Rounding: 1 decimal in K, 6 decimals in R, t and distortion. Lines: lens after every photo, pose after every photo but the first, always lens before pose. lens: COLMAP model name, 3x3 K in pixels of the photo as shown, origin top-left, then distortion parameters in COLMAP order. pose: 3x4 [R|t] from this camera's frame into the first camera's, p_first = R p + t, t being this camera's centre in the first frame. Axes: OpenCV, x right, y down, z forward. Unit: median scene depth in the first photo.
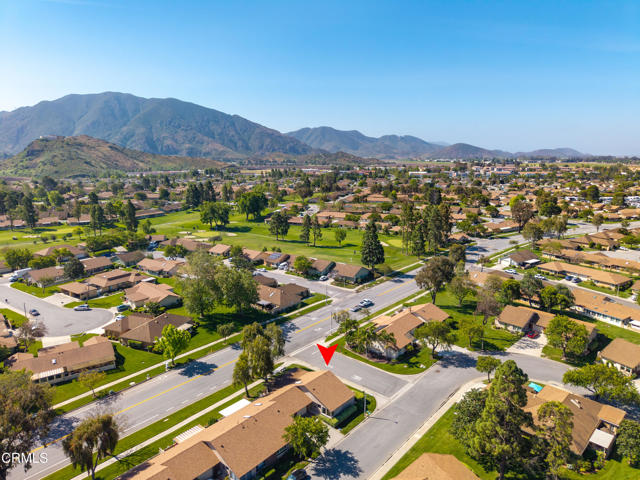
lens RADIAL K [[427.8, 0, 321.9], [0, 427.8, 239.1], [0, 0, 1]] dist [0.020179, -0.017861]
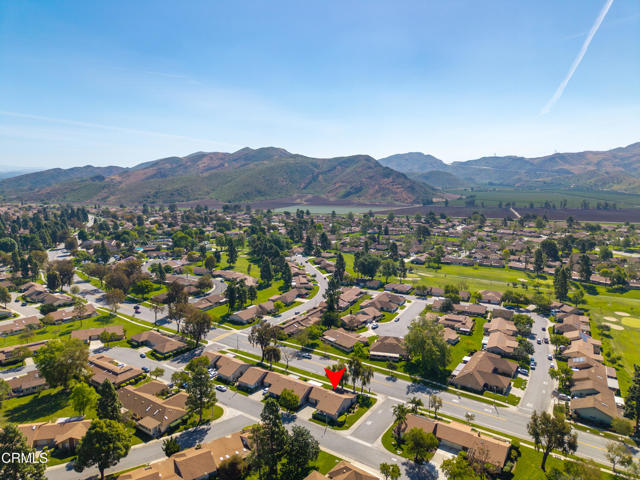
lens RADIAL K [[427.8, 0, 321.9], [0, 427.8, 239.1], [0, 0, 1]] dist [0.020179, -0.017861]
pose [[0.117482, 0.143953, -0.982586, 0.473734], [-0.198743, 0.972829, 0.118761, -0.144910], [0.972985, 0.181329, 0.142900, 0.171421]]
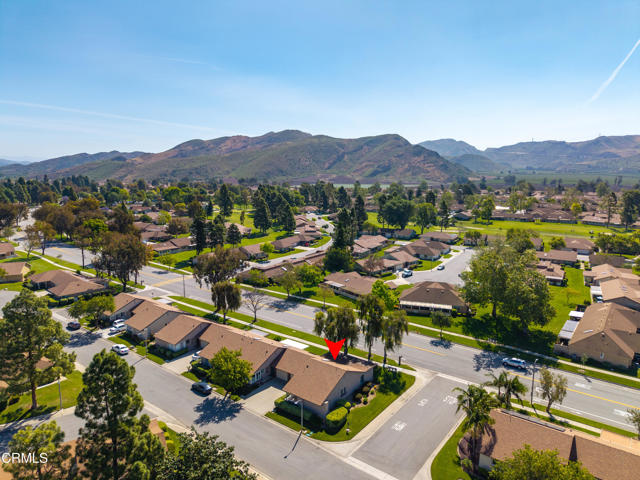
lens RADIAL K [[427.8, 0, 321.9], [0, 427.8, 239.1], [0, 0, 1]] dist [0.020179, -0.017861]
pose [[0.053511, 0.161087, -0.985488, 0.223310], [-0.198435, 0.968935, 0.147606, -0.008301], [0.978652, 0.187657, 0.083814, 0.258271]]
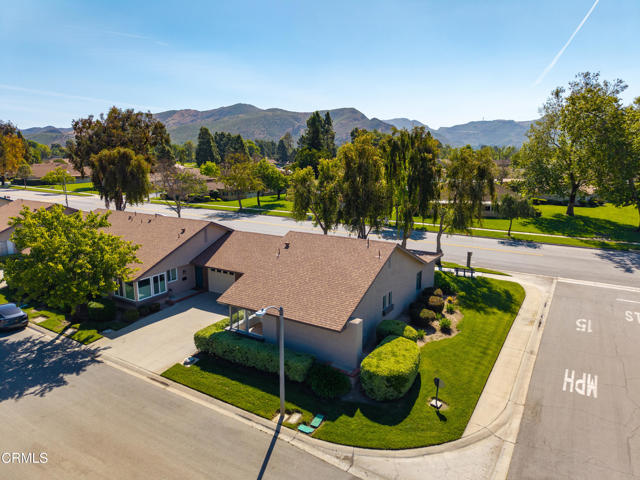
lens RADIAL K [[427.8, 0, 321.9], [0, 427.8, 239.1], [0, 0, 1]] dist [0.020179, -0.017861]
pose [[0.157214, 0.198721, -0.967364, 0.084055], [-0.196907, 0.966185, 0.166478, 0.081132], [0.967735, 0.164308, 0.191027, 0.273819]]
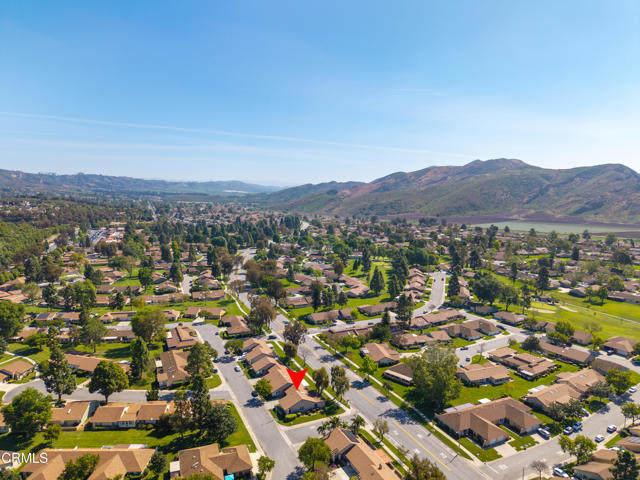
lens RADIAL K [[427.8, 0, 321.9], [0, 427.8, 239.1], [0, 0, 1]] dist [0.020179, -0.017861]
pose [[-0.416441, 0.103661, -0.903234, 0.457820], [-0.181822, 0.963913, 0.194455, -0.207880], [0.890796, 0.245207, -0.382565, 0.482248]]
